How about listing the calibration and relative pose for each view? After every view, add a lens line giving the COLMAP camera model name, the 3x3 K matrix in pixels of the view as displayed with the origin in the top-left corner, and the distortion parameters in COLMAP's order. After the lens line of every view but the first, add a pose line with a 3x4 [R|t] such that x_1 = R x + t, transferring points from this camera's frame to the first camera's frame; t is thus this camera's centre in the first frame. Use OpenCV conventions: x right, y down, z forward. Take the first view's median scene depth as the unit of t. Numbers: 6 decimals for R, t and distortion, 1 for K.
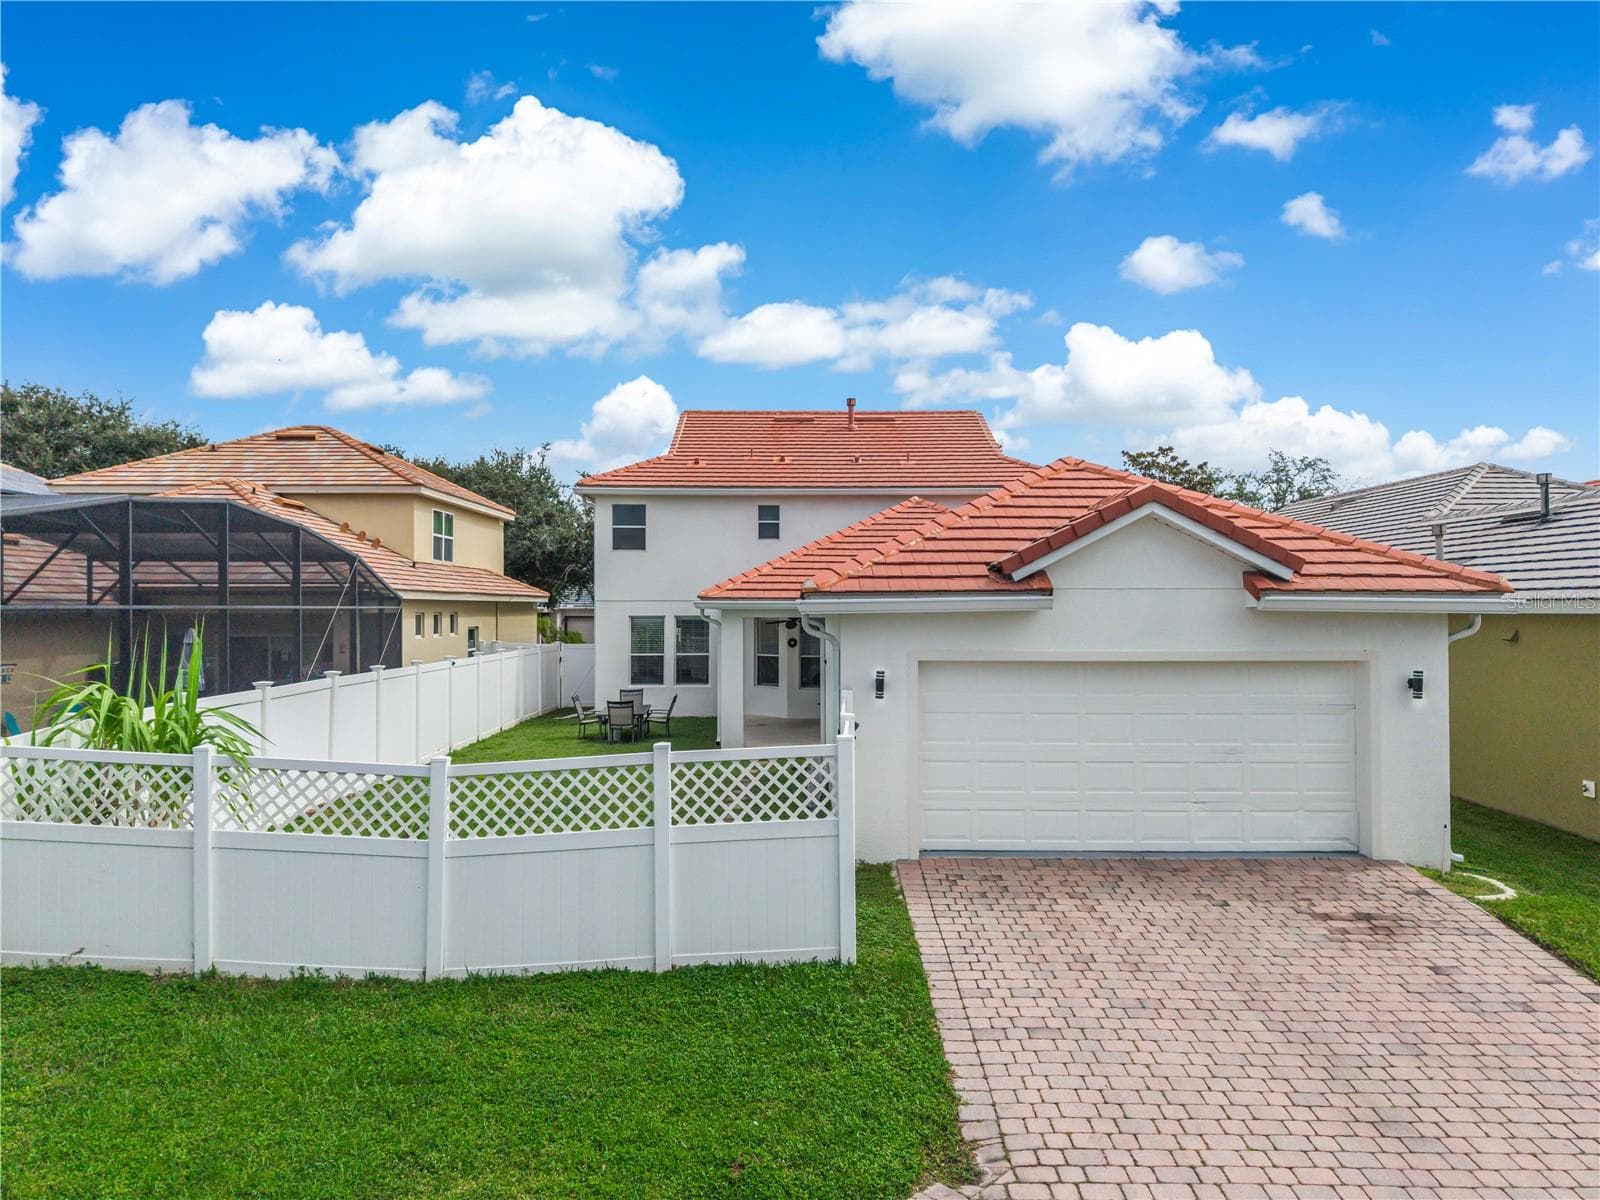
lens RADIAL K [[1074.8, 0, 803.3], [0, 1074.8, 595.4], [0, 0, 1]] dist [0.059419, -0.075187]
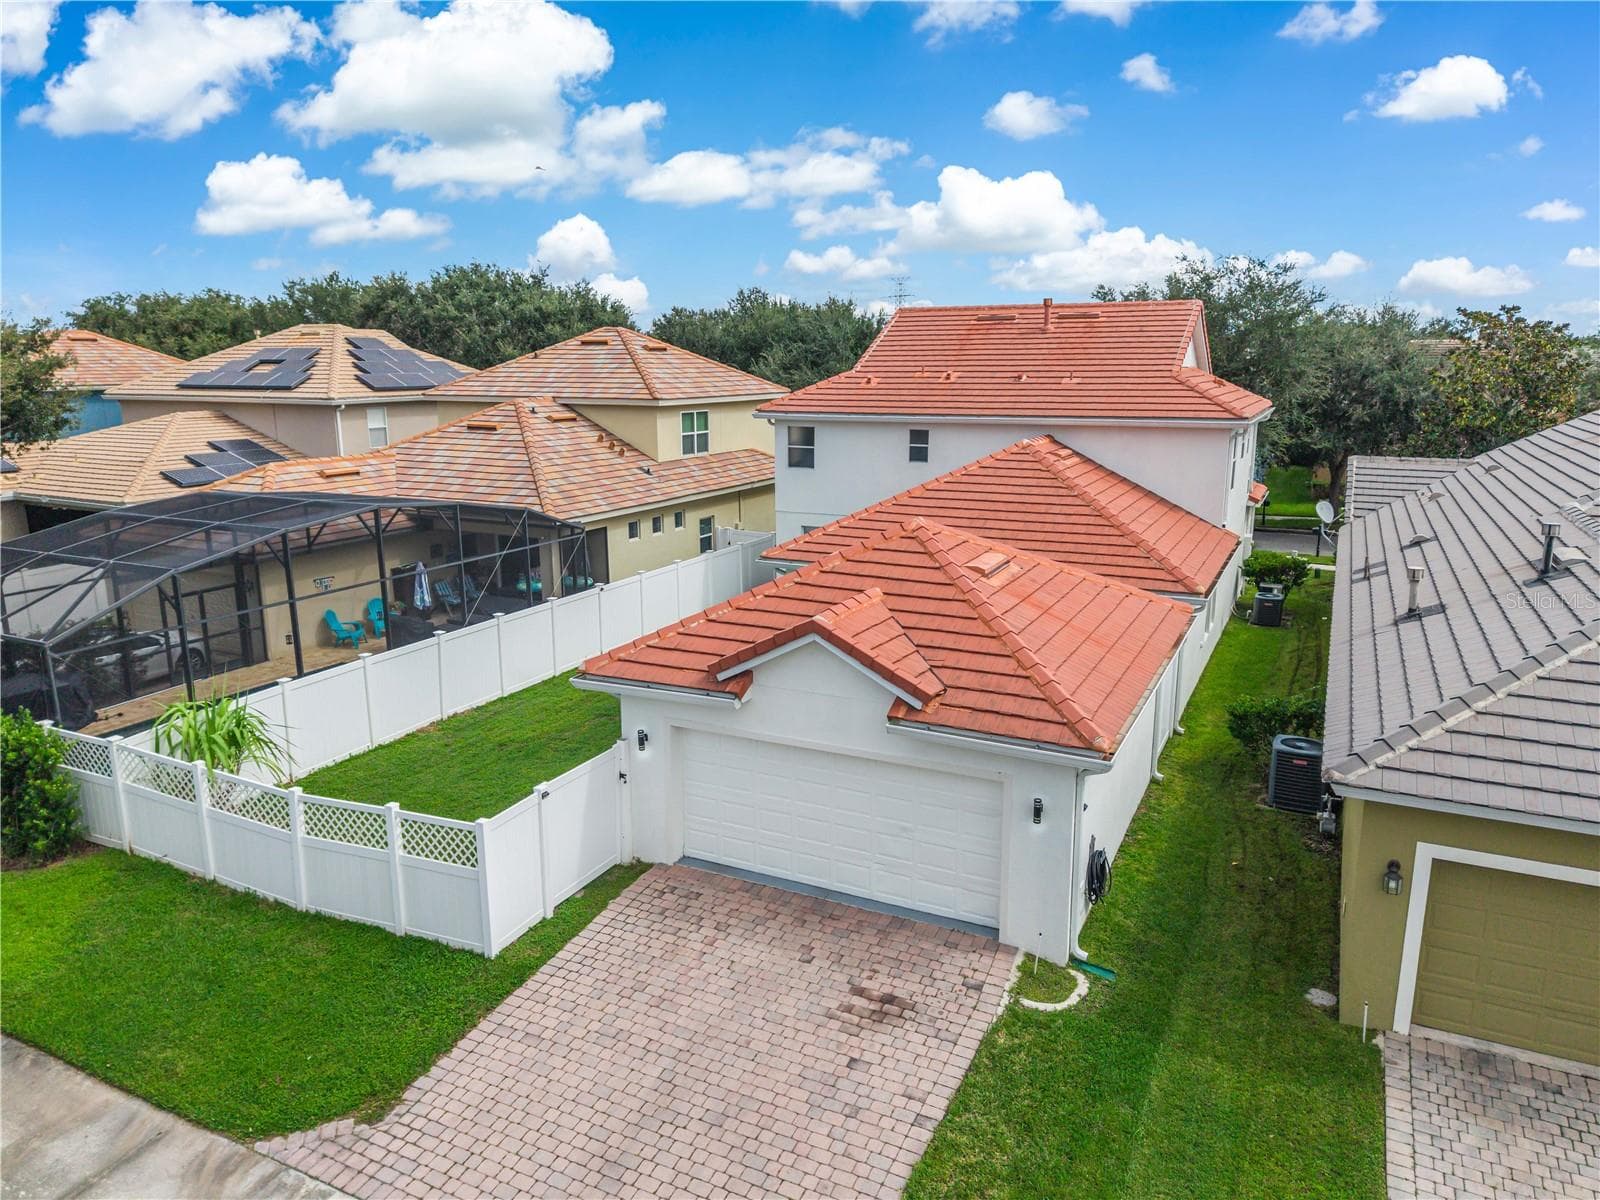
lens RADIAL K [[1085.6, 0, 800.0], [0, 1085.6, 600.0], [0, 0, 1]] dist [0.013622, 0.000805]
pose [[0.895303, 0.092599, -0.435727, 0.789619], [0.008272, 0.974531, 0.224100, -0.372170], [0.445381, -0.204241, 0.871735, -0.043349]]
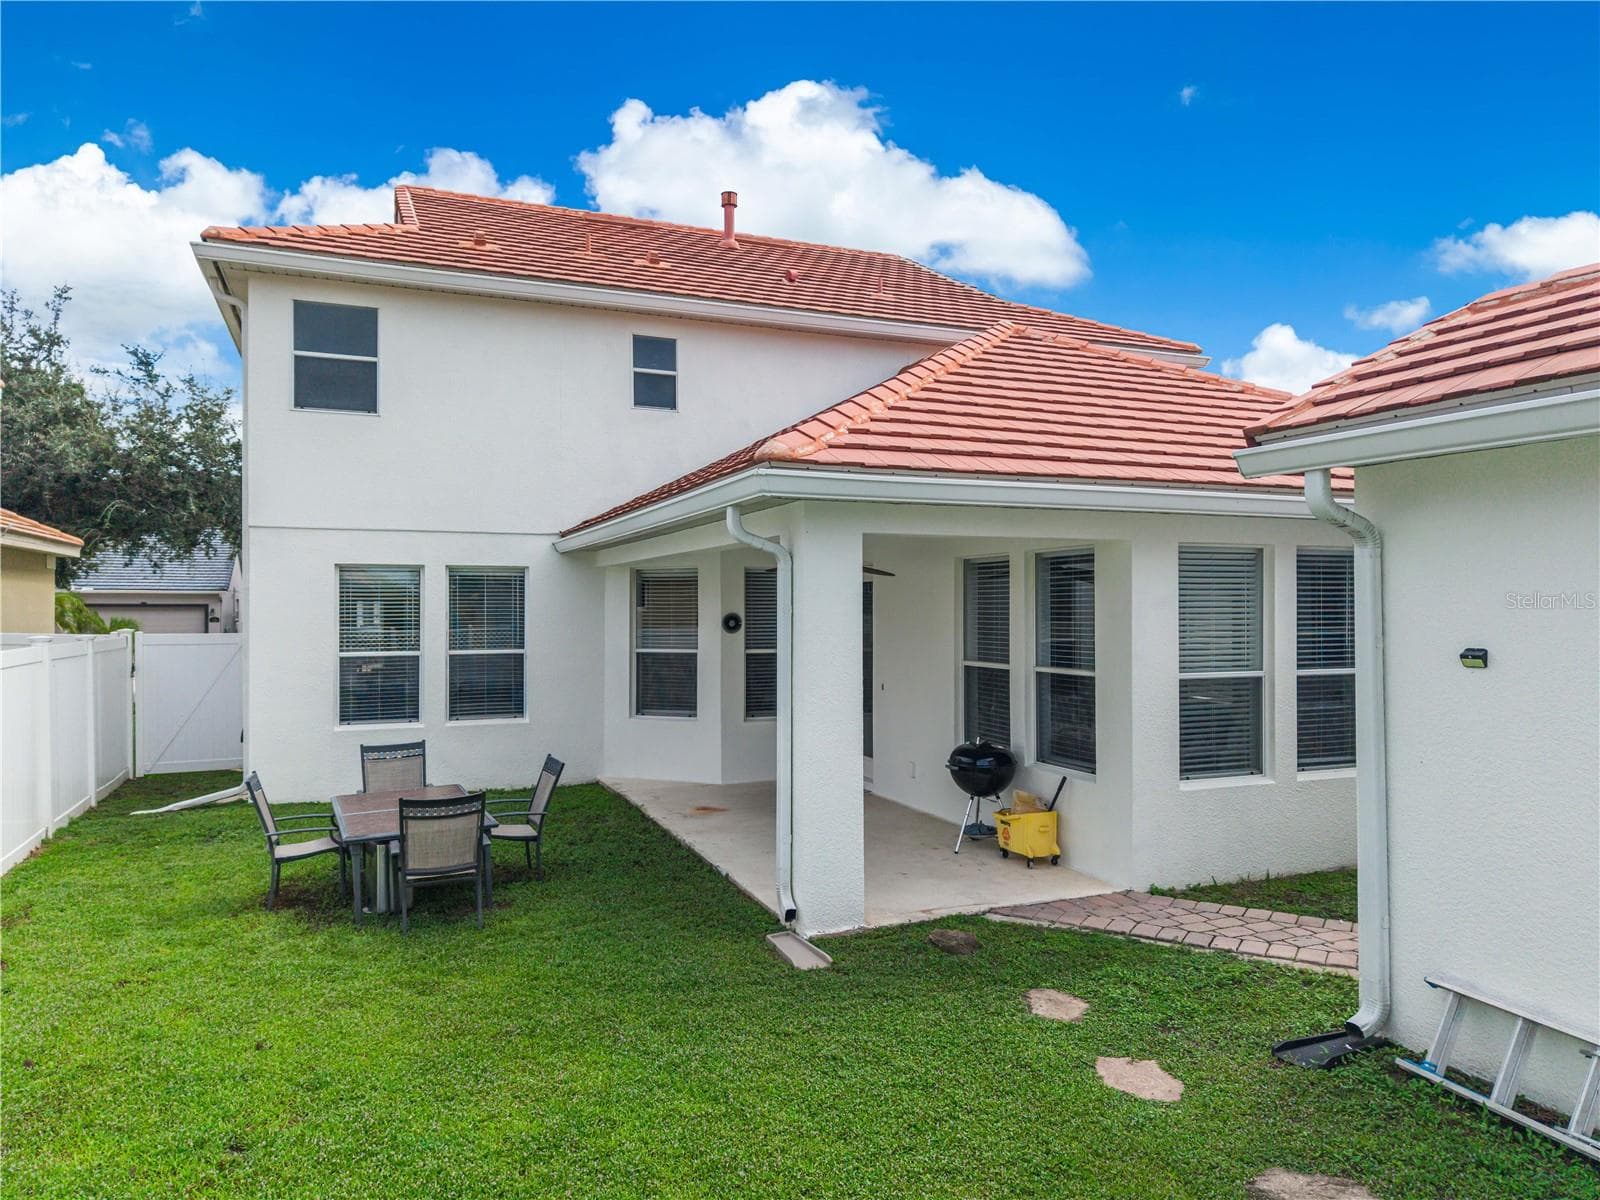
lens RADIAL K [[1074.8, 0, 803.3], [0, 1074.8, 595.4], [0, 0, 1]] dist [0.059419, -0.075187]
pose [[0.925406, 0.005699, 0.378934, -0.353282], [-0.005953, 0.999982, -0.000500, 0.070343], [-0.378930, -0.001793, 0.925423, 1.213377]]
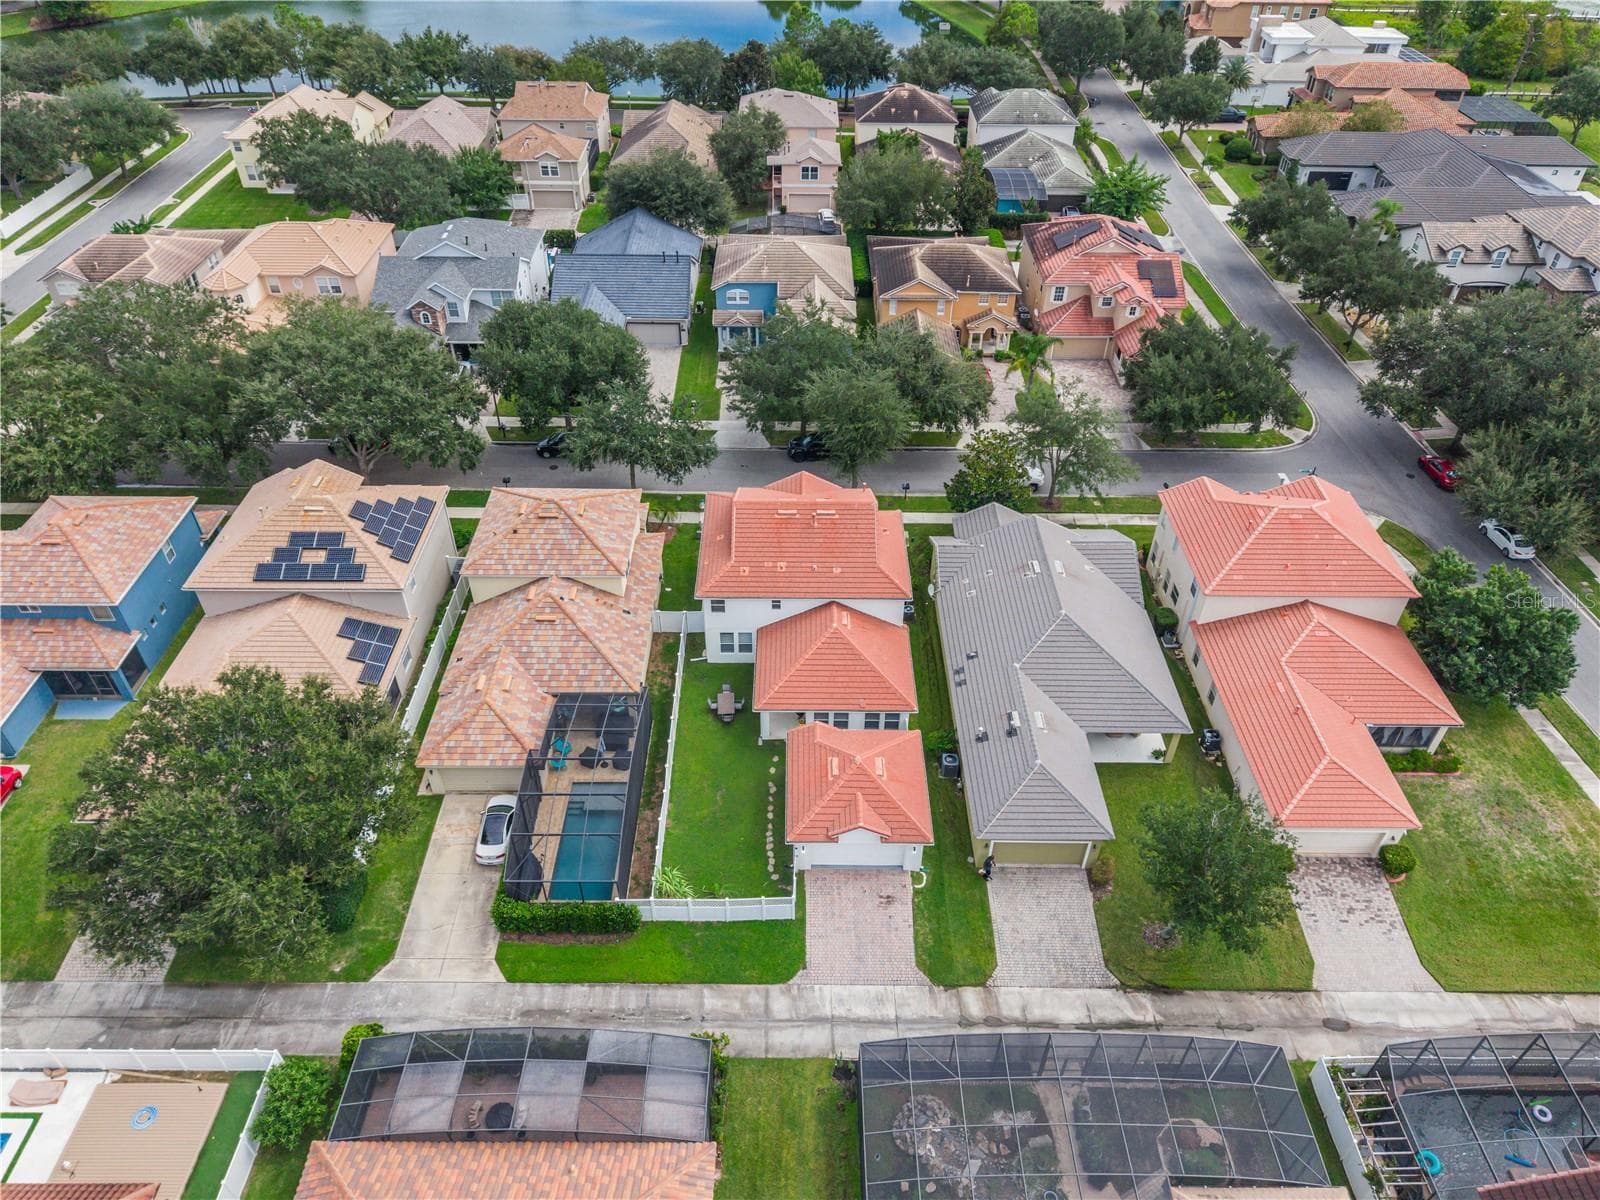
lens RADIAL K [[1071.0, 0, 800.0], [0, 1071.0, 600.0], [0, 0, 1]] dist [0.134918, -0.077358]
pose [[0.999972, 0.007304, 0.001507, 0.040618], [-0.006527, 0.759228, 0.650792, -3.758861], [0.003610, -0.650784, 0.759254, -1.866801]]
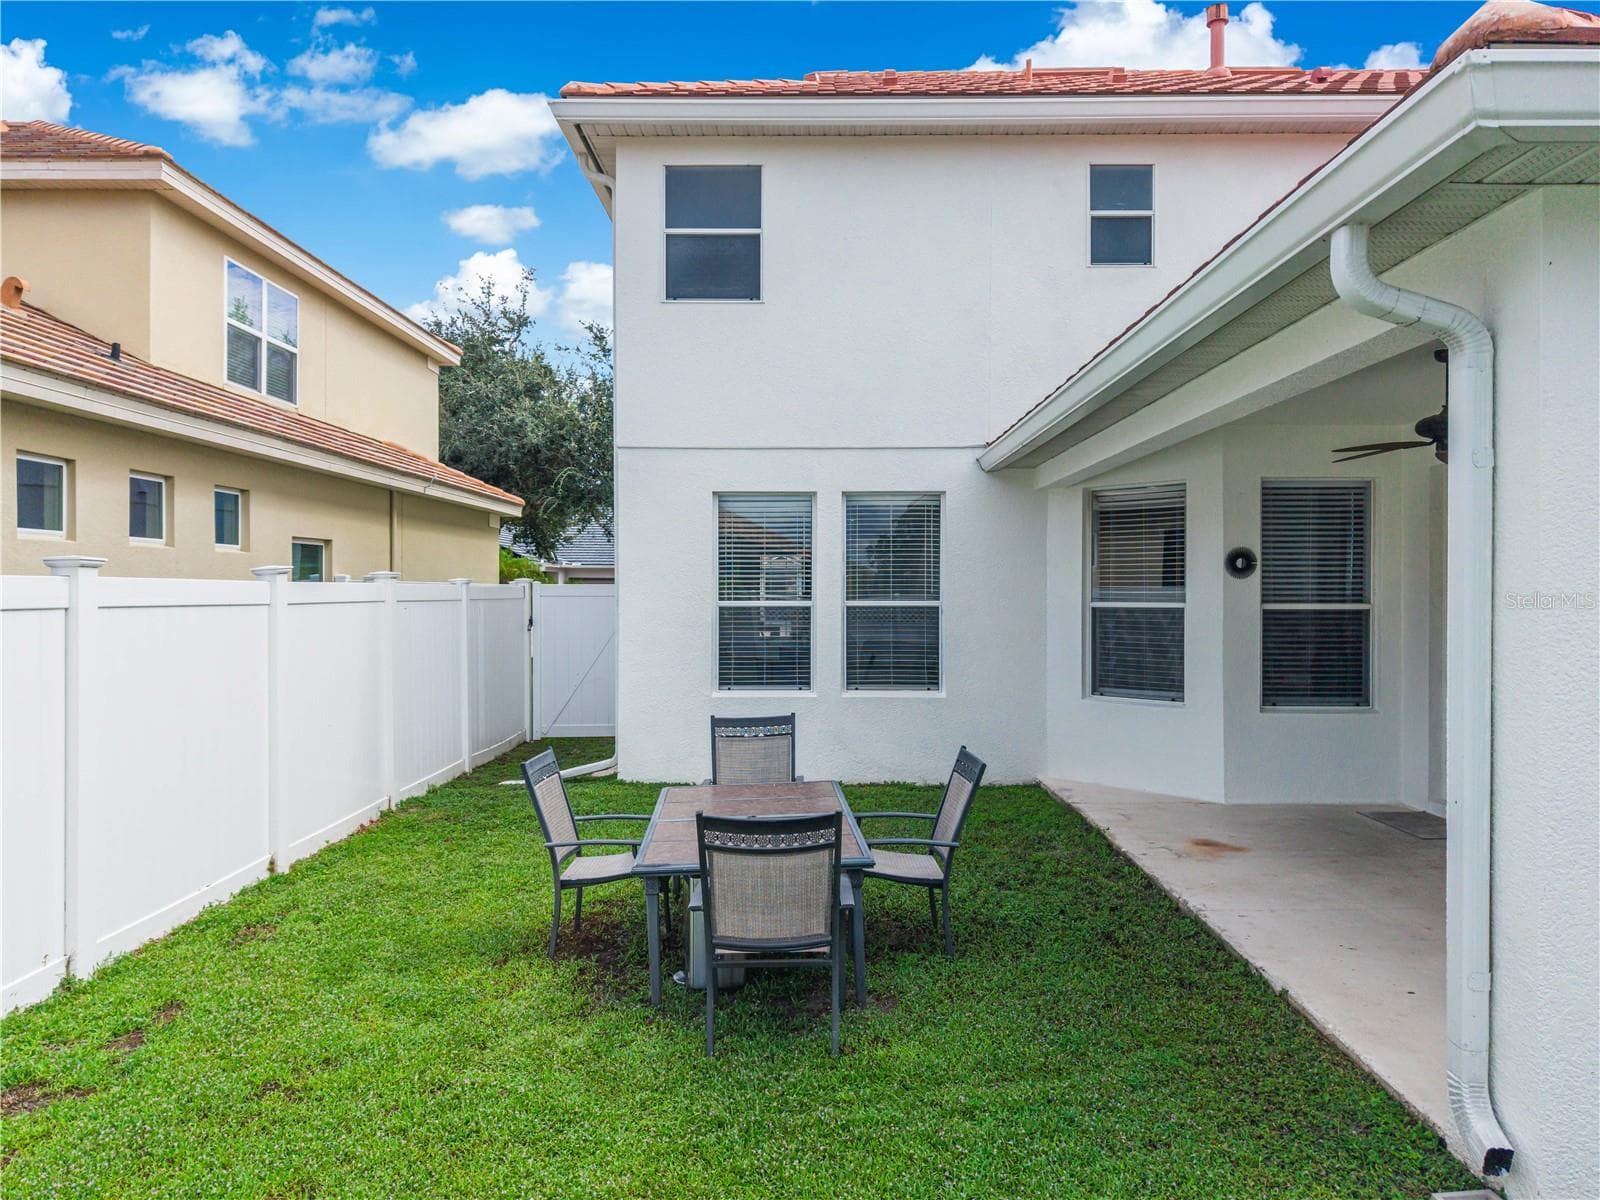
lens RADIAL K [[1074.8, 0, 803.3], [0, 1074.8, 595.4], [0, 0, 1]] dist [0.059419, -0.075187]
pose [[0.999930, 0.003624, -0.011262, -0.297747], [-0.003429, 0.999844, 0.017347, 0.106707], [0.011323, -0.017307, 0.999786, 1.498866]]
